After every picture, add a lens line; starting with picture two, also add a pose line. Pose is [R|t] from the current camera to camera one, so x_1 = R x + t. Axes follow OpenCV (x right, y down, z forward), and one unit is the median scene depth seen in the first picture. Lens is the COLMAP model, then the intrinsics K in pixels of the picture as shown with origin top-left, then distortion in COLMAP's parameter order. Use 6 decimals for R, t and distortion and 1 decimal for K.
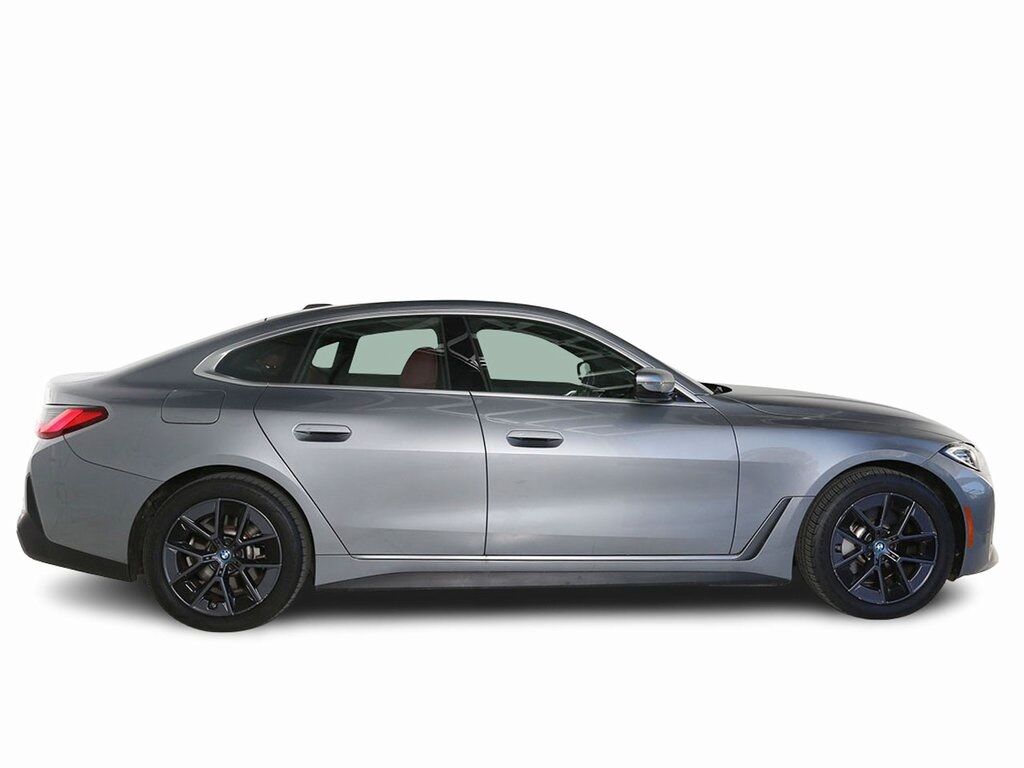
lens RADIAL K [[670.2, 0, 512.0], [0, 670.2, 384.0], [0, 0, 1]] dist [-0.004974, -0.000991]
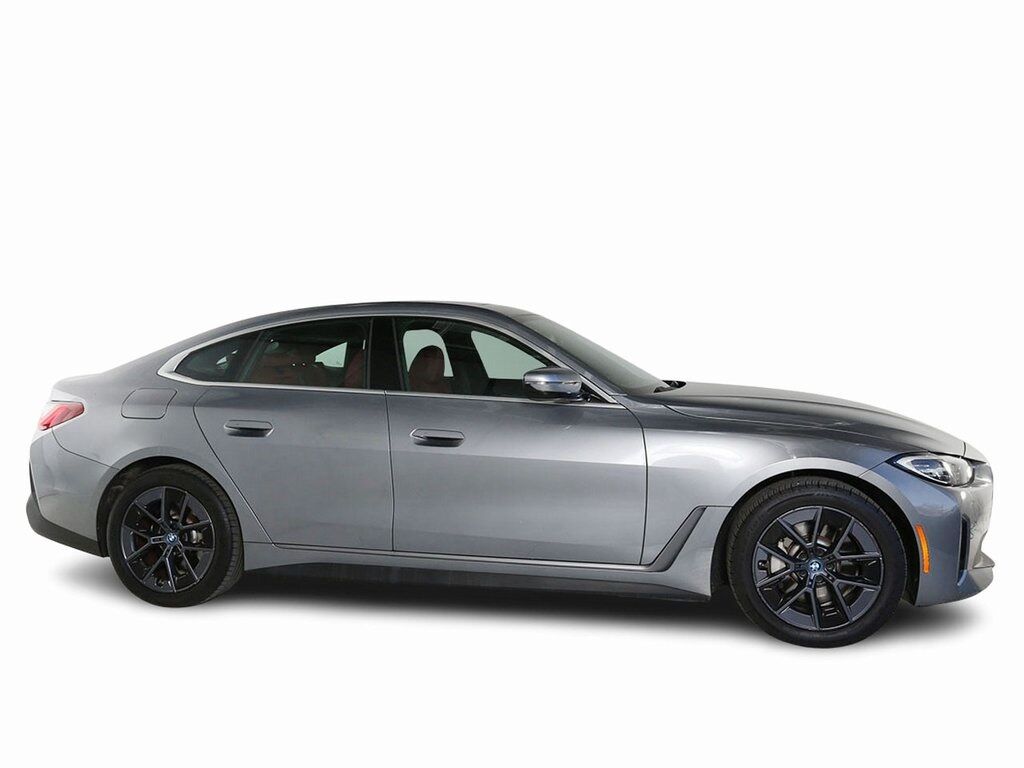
lens RADIAL K [[670.2, 0, 512.0], [0, 670.2, 384.0], [0, 0, 1]] dist [-0.004974, -0.000991]
pose [[0.976879, 0.002354, -0.213781, 0.348108], [-0.003445, 0.999983, -0.004730, 0.005404], [0.213766, 0.005357, 0.976870, 0.039699]]
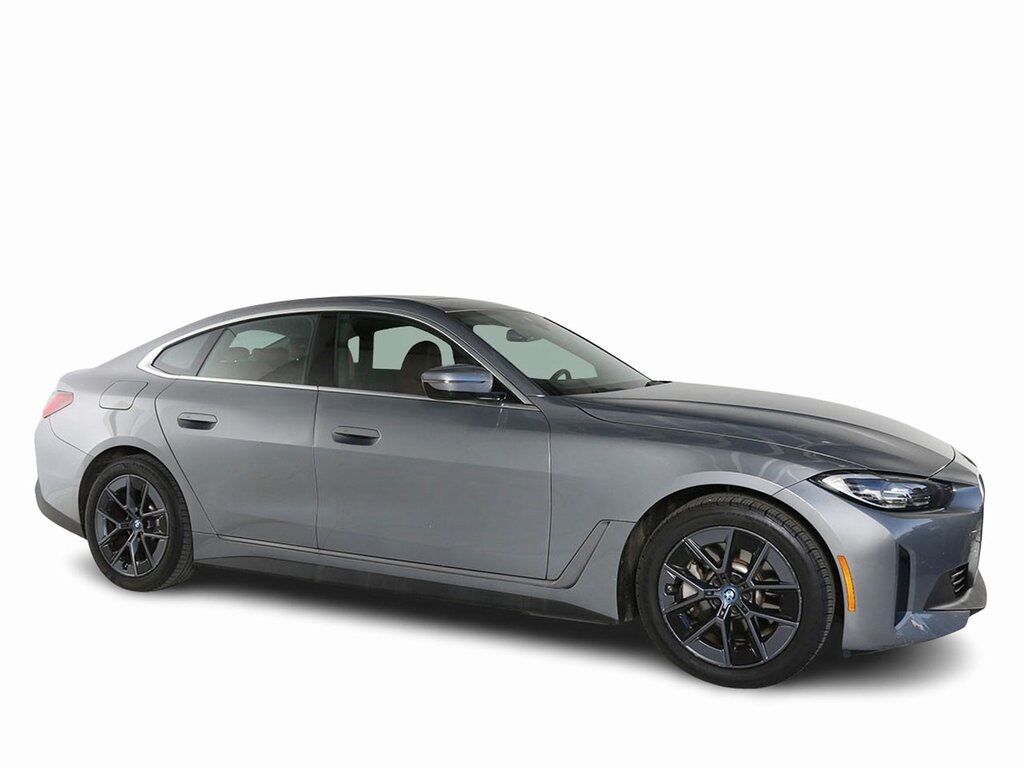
lens RADIAL K [[815.3, 0, 512.0], [0, 815.3, 384.0], [0, 0, 1]] dist [0.000899, 0.000996]
pose [[0.898434, 0.020488, -0.438629, 0.742810], [-0.021523, 0.999765, 0.002613, -0.002007], [0.438580, 0.007093, 0.898664, 0.023588]]
